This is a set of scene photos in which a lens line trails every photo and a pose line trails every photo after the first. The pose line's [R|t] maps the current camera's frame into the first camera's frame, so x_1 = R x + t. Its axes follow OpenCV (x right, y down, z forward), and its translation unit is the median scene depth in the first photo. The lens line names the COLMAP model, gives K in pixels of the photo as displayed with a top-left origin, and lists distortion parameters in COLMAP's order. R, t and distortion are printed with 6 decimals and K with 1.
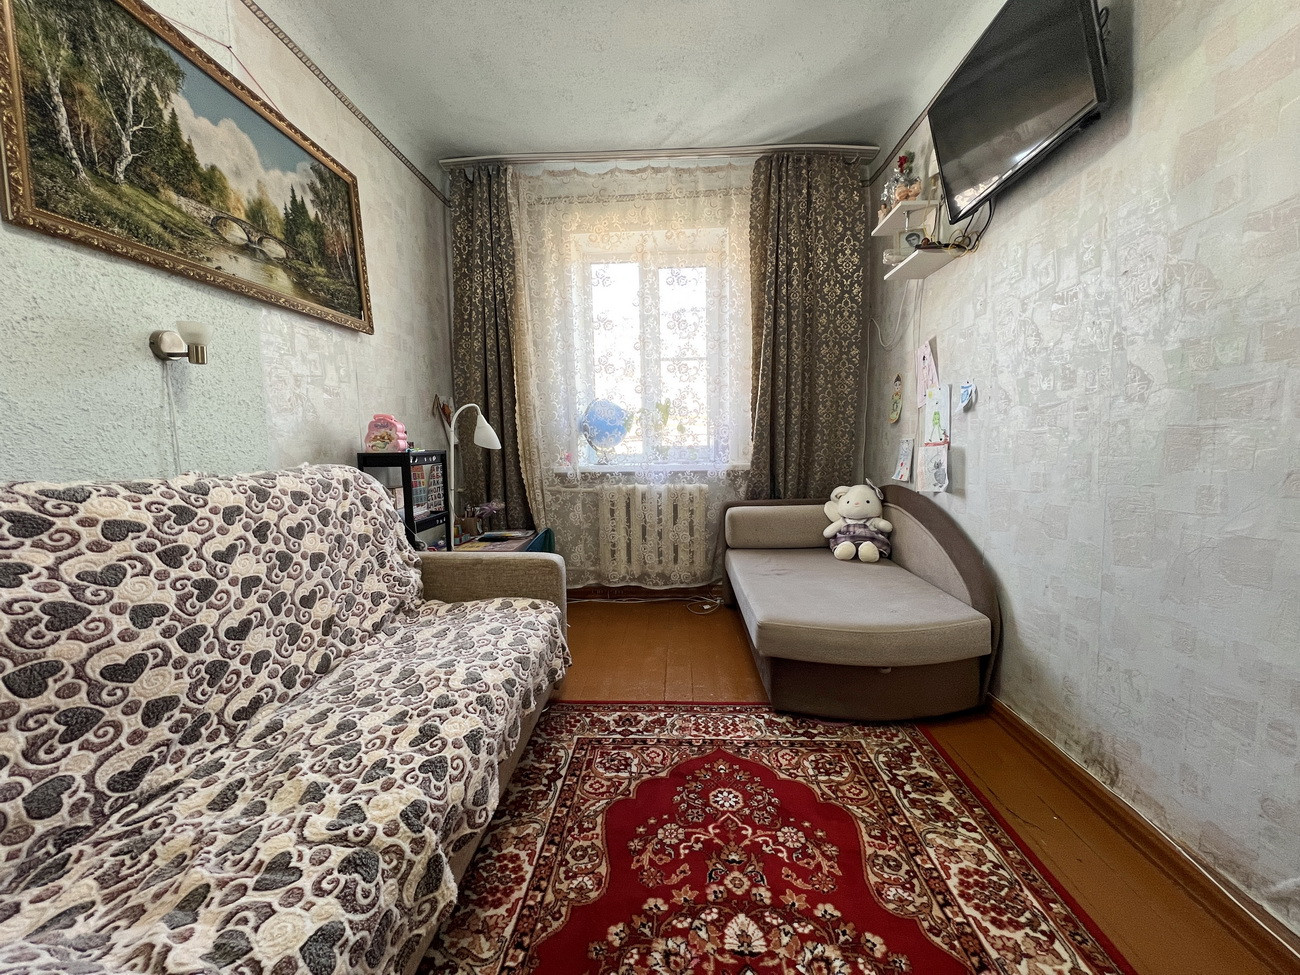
lens RADIAL K [[520.8, 0, 645.5], [0, 520.8, 488.7], [0, 0, 1]] dist [-0.002205, 0.000118]
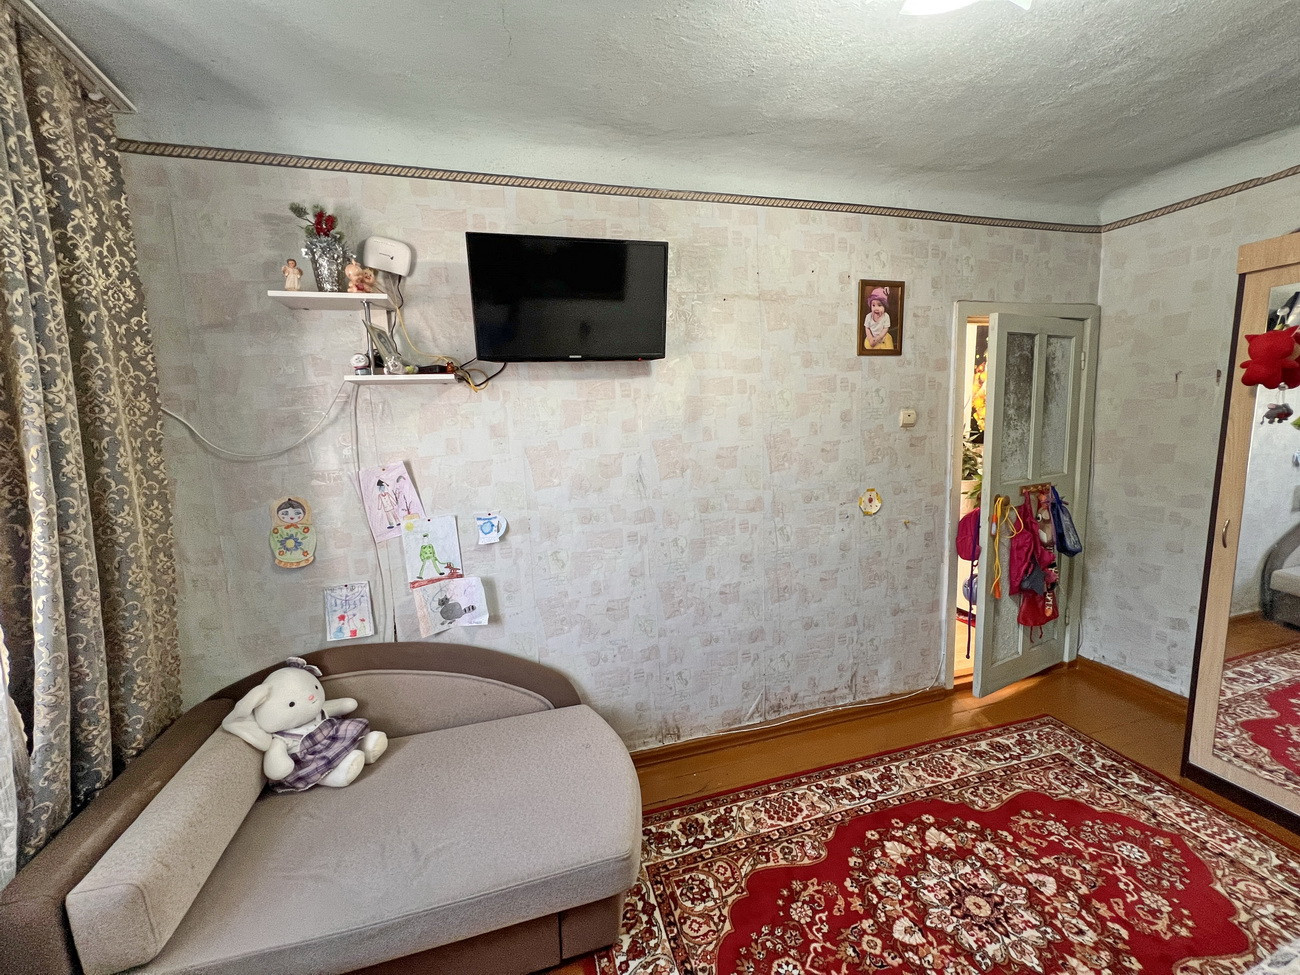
lens RADIAL K [[520.8, 0, 645.0], [0, 520.8, 487.1], [0, 0, 1]] dist [-0.002205, 0.000118]
pose [[-0.337039, -0.090779, 0.937104, -0.640618], [0.128629, 0.981568, 0.141349, -0.530508], [-0.932662, 0.168179, -0.319150, 1.511290]]
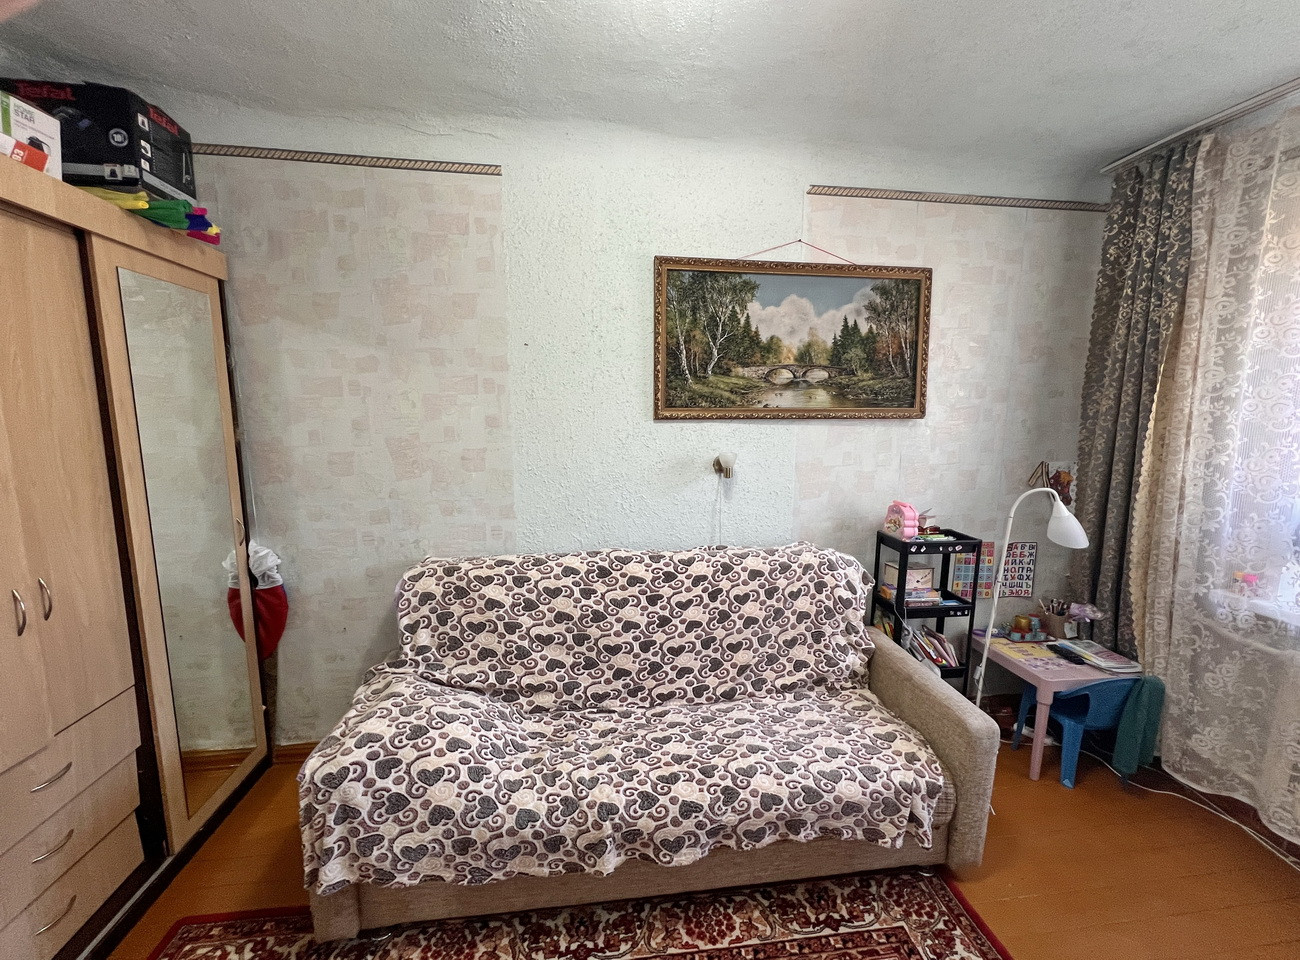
lens RADIAL K [[520.8, 0, 645.1], [0, 520.8, 482.9], [0, 0, 1]] dist [-0.002205, 0.000118]
pose [[0.183623, 0.158564, -0.970124, 0.682916], [-0.105239, 0.984403, 0.140979, -0.439607], [0.977347, 0.076208, 0.197446, 0.447586]]
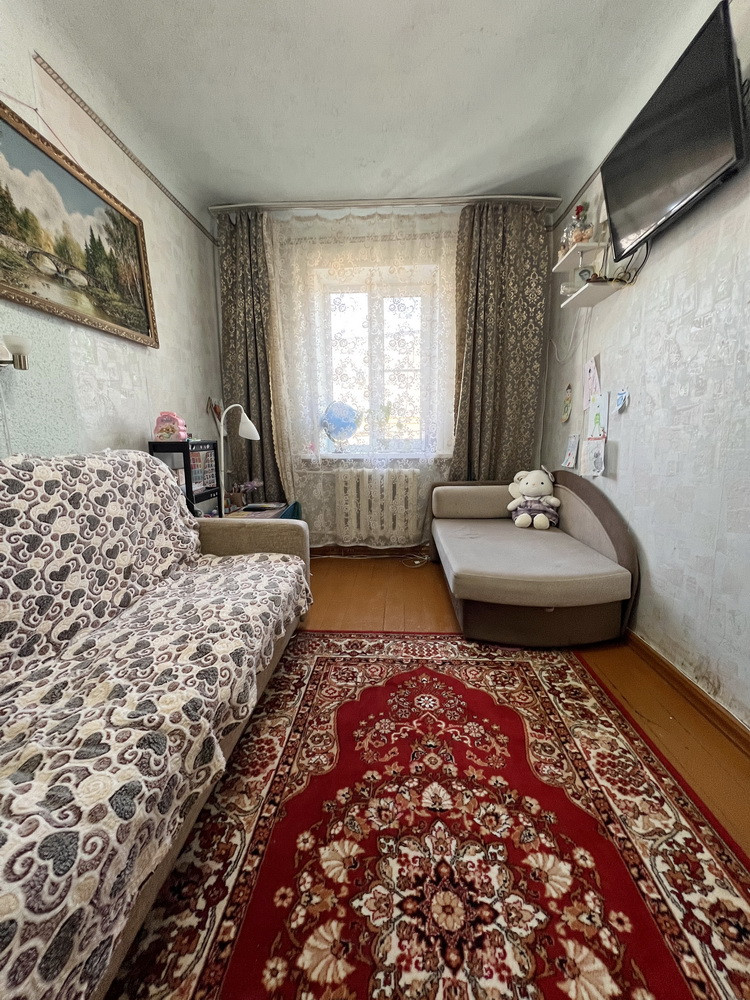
lens RADIAL K [[400.6, 0, 371.7], [0, 400.6, 498.0], [0, 0, 1]] dist [-0.002205, 0.000118]
pose [[0.999948, 0.009373, -0.003968, 0.012463], [-0.009111, 0.998069, 0.061438, 0.008364], [0.004536, -0.061399, 0.998103, -0.001759]]
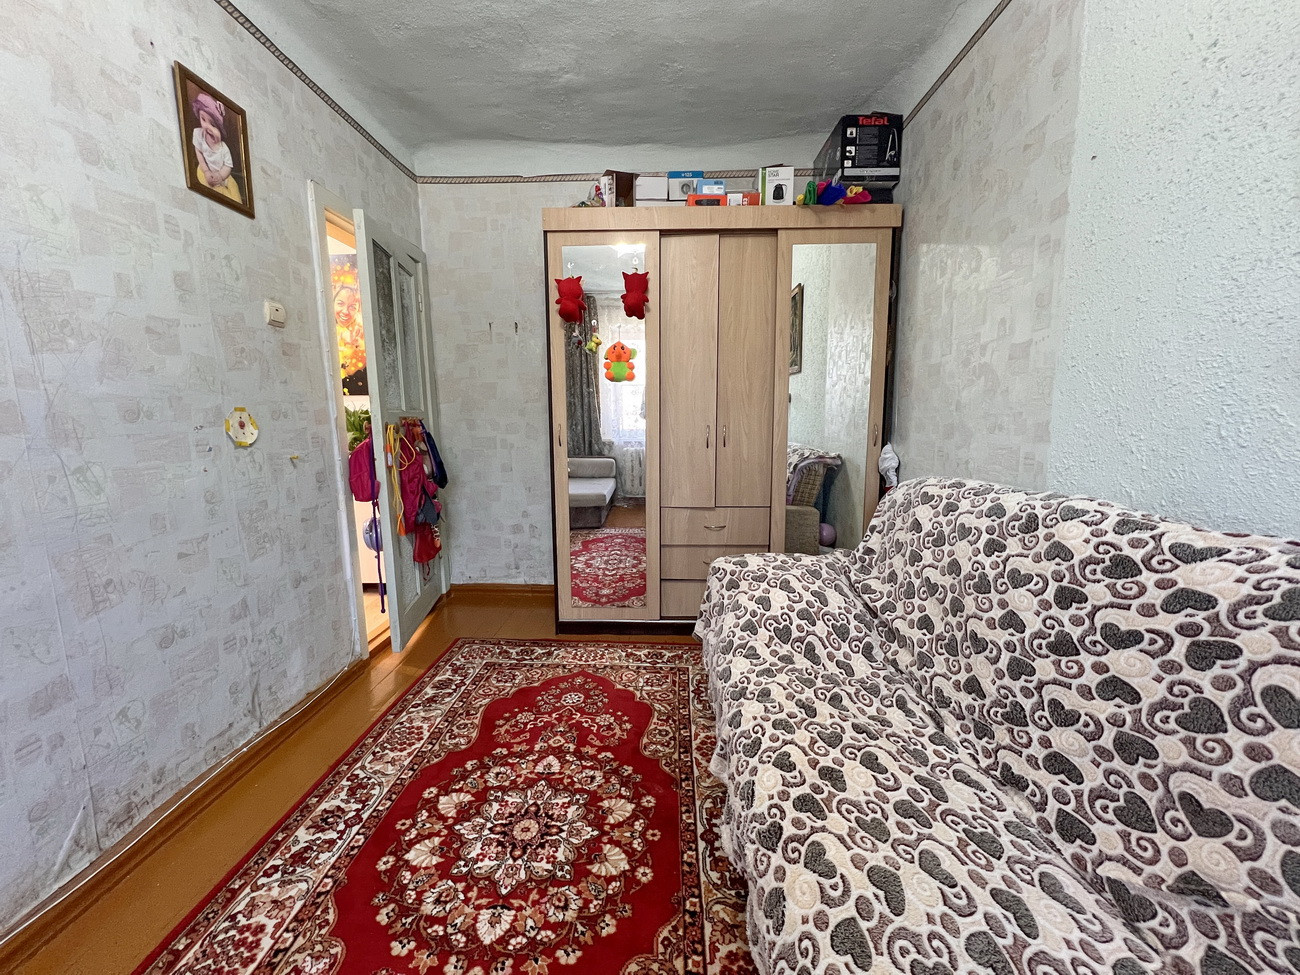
lens RADIAL K [[520.8, 0, 652.9], [0, 520.8, 487.4], [0, 0, 1]] dist [-0.002205, 0.000118]
pose [[-0.999037, 0.034052, -0.027668, -0.119115], [0.026687, 0.972145, 0.232856, -0.235858], [0.034826, 0.231893, -0.972118, 1.455803]]
